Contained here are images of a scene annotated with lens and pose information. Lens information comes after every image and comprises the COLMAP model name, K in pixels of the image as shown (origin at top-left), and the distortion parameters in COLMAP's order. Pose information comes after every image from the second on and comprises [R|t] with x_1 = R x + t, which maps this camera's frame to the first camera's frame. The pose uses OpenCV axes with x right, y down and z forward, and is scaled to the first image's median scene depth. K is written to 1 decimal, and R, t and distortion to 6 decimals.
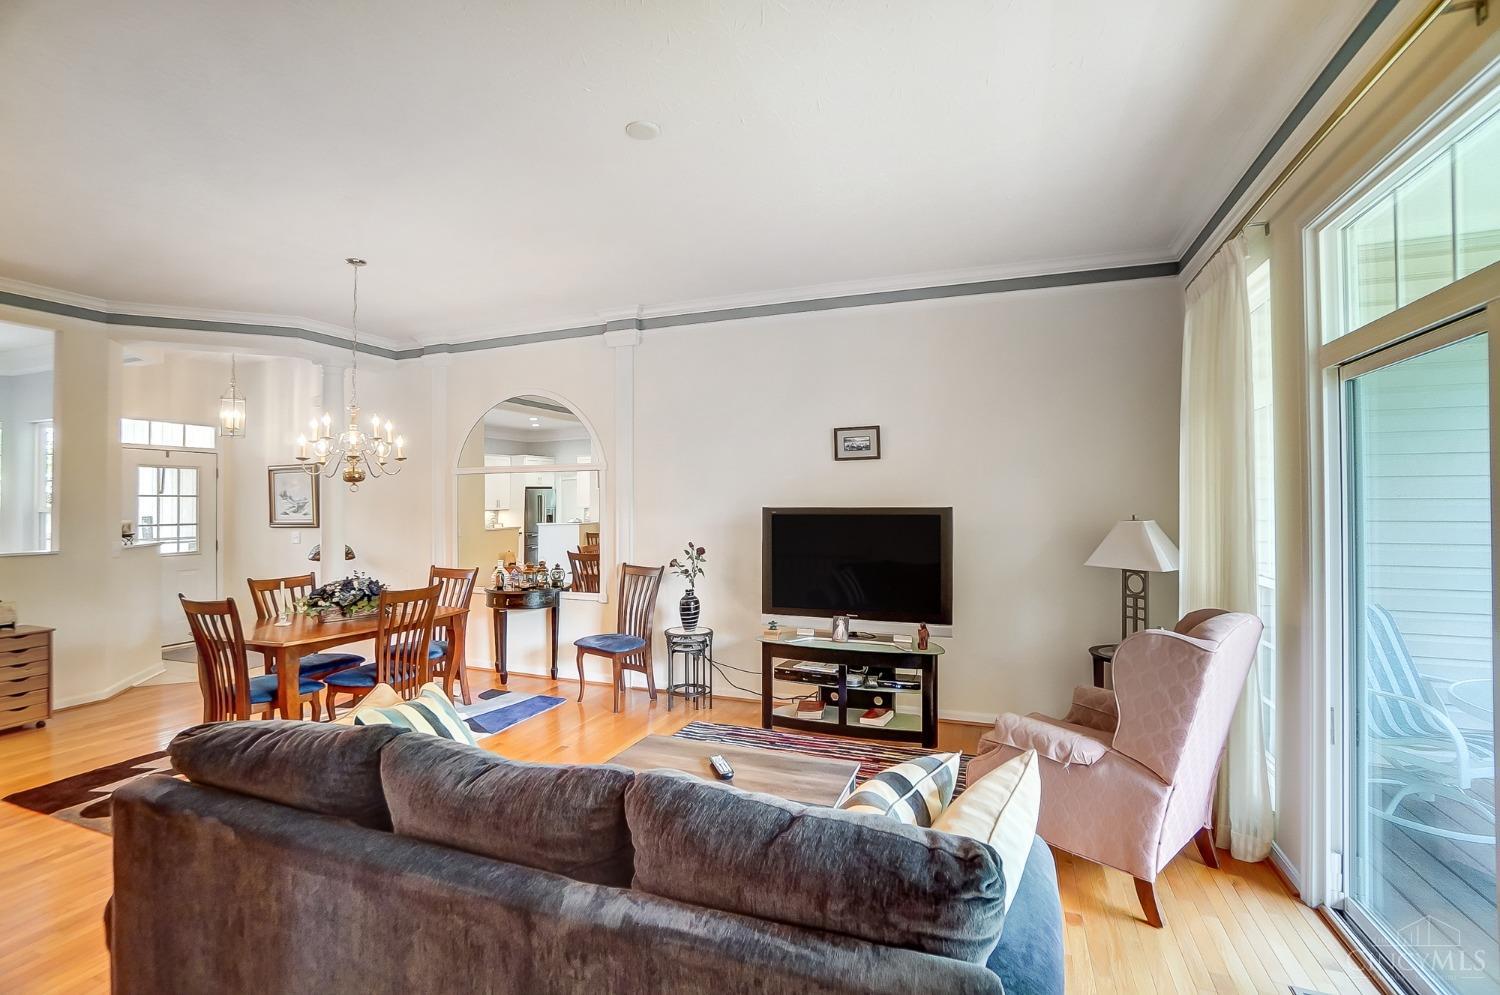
lens RADIAL K [[661.4, 0, 744.3], [0, 661.4, 498.8], [0, 0, 1]] dist [-0.064959, 0.021836]
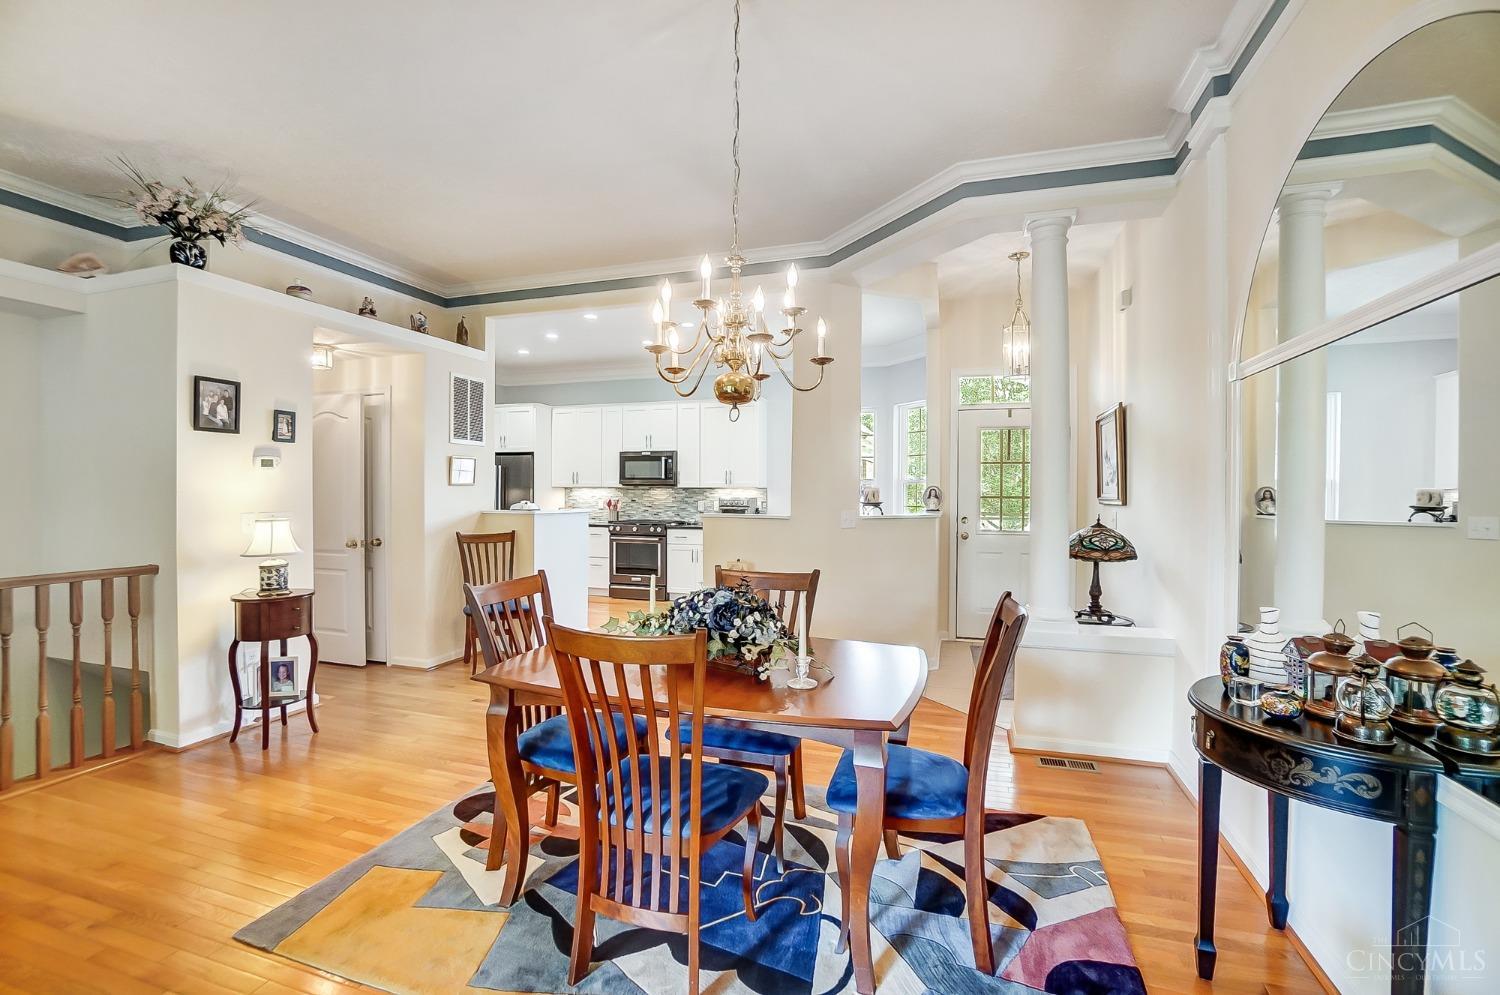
lens RADIAL K [[671.5, 0, 742.6], [0, 671.5, 495.6], [0, 0, 1]] dist [-0.058968, 0.020877]
pose [[0.044954, 0.012988, -0.998905, -0.061251], [0.006117, 0.999893, 0.013276, 0.033949], [0.998970, -0.006707, 0.044869, 0.820058]]
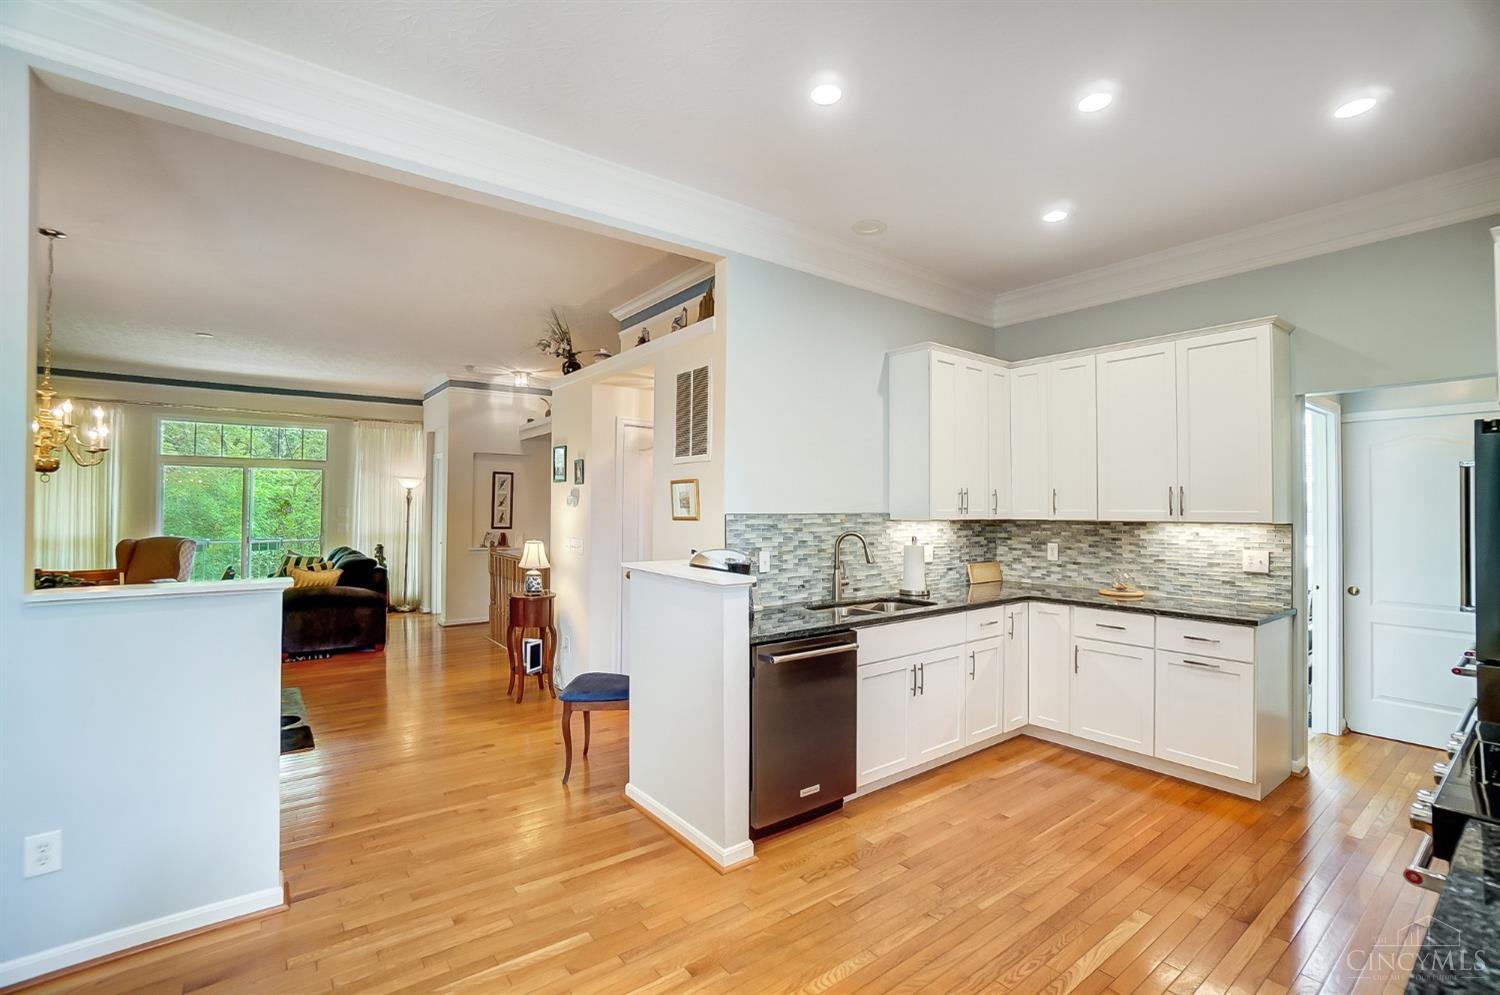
lens RADIAL K [[671.5, 0, 742.6], [0, 671.5, 495.6], [0, 0, 1]] dist [-0.058968, 0.020877]
pose [[-0.845287, 0.009070, 0.534236, -1.624095], [-0.007545, 0.999554, -0.028907, 0.022937], [-0.534260, -0.028466, -0.844841, 1.040977]]
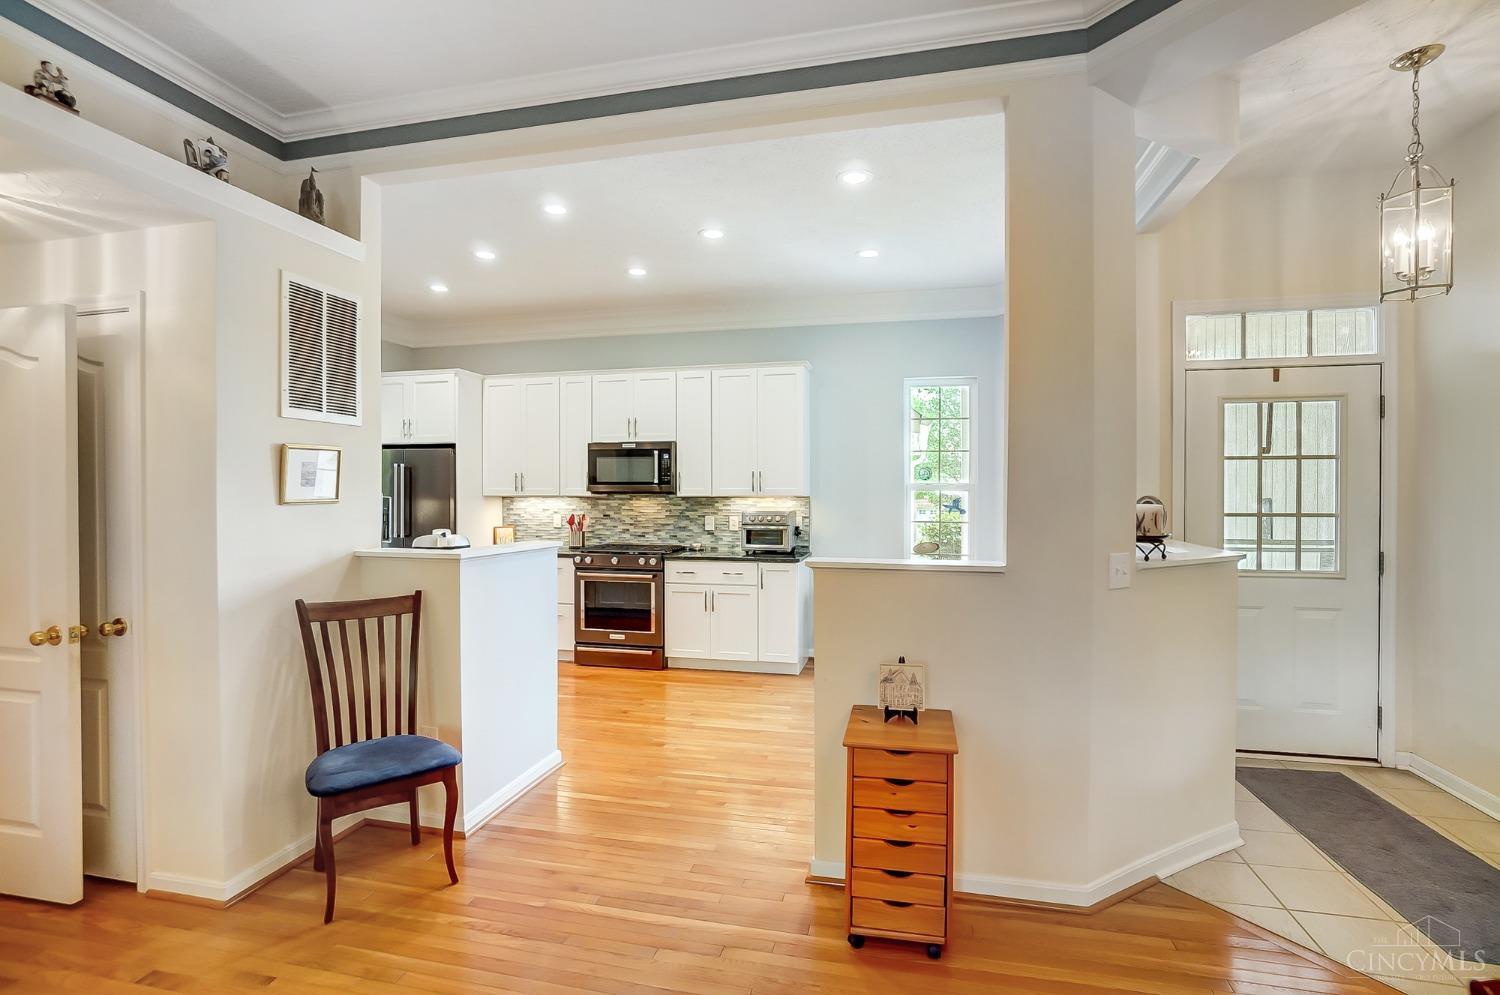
lens RADIAL K [[727.4, 0, 743.8], [0, 727.4, 497.0], [0, 0, 1]] dist [-0.049226, 0.022341]
pose [[0.124052, 0.013005, -0.992191, -0.539222], [0.010163, 0.999845, 0.014376, 0.019275], [0.992224, -0.011867, 0.123900, 0.690160]]
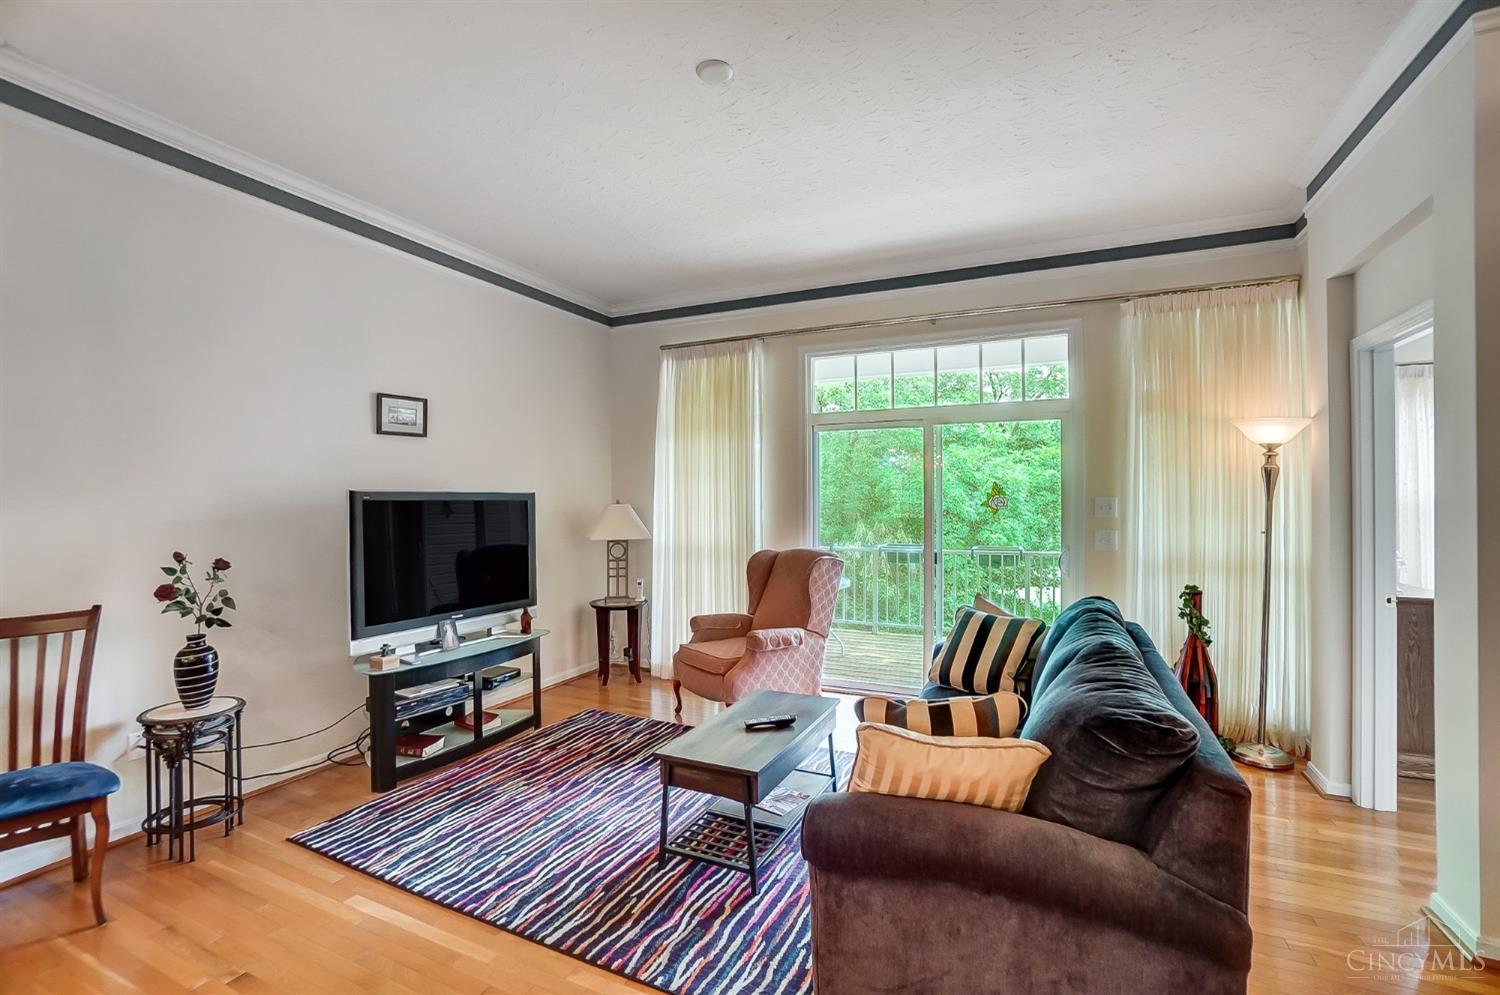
lens RADIAL K [[671.5, 0, 742.6], [0, 671.5, 495.6], [0, 0, 1]] dist [-0.058968, 0.020877]
pose [[0.082338, 0.008020, 0.996572, -0.589071], [-0.005756, 0.999955, -0.007571, 0.019335], [-0.996588, -0.005113, 0.082381, 0.481085]]
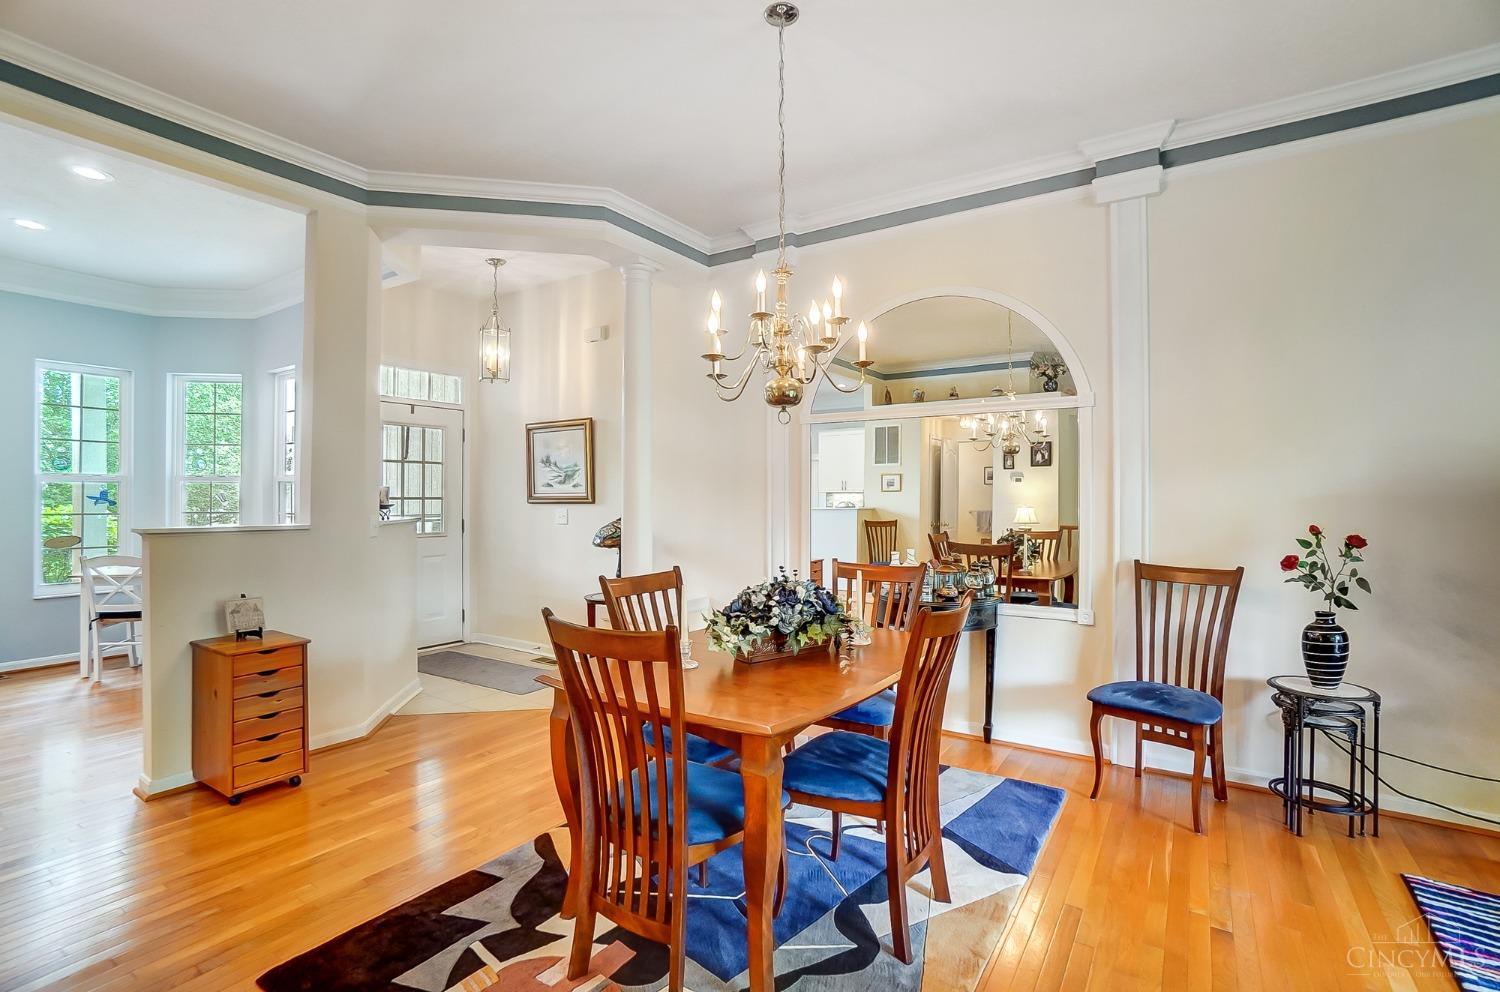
lens RADIAL K [[685.1, 0, 744.3], [0, 685.1, 497.4], [0, 0, 1]] dist [-0.055053, 0.021397]
pose [[0.975701, 0.007291, -0.218984, -0.425081], [-0.004898, 0.999922, 0.011468, 0.038005], [0.219051, -0.010116, 0.975661, 0.353829]]
